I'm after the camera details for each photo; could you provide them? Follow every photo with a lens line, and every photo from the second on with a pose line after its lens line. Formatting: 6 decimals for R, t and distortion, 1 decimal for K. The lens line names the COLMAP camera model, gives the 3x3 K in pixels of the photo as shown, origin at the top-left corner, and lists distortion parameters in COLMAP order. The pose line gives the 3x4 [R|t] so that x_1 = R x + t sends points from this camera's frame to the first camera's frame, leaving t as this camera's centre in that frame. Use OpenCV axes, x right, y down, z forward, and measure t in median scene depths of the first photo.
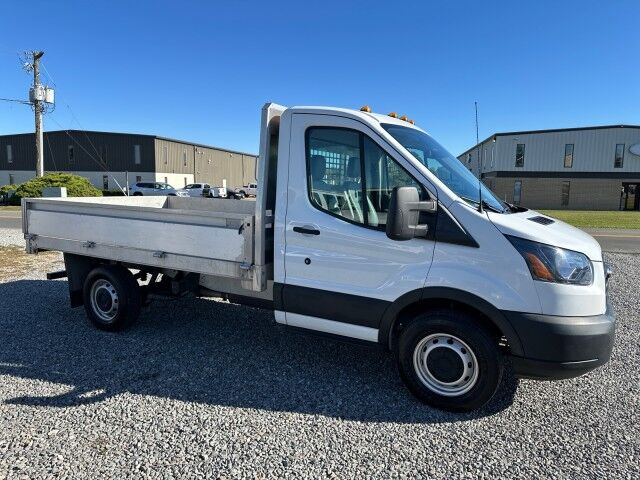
lens RADIAL K [[444.0, 0, 318.0], [0, 444.0, 239.9], [0, 0, 1]] dist [0.068400, -0.088842]
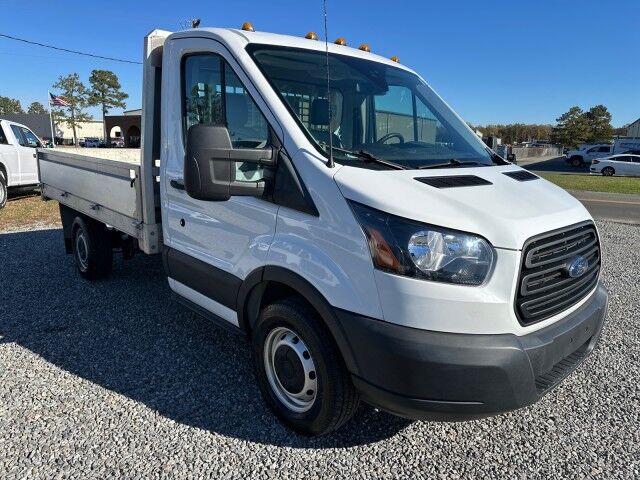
lens RADIAL K [[444.0, 0, 319.6], [0, 444.0, 239.5], [0, 0, 1]] dist [0.068400, -0.088842]
pose [[0.951253, 0.073237, -0.299591, 0.541865], [-0.048493, 0.994831, 0.089220, -0.008417], [0.304577, -0.070343, 0.949887, 0.317668]]
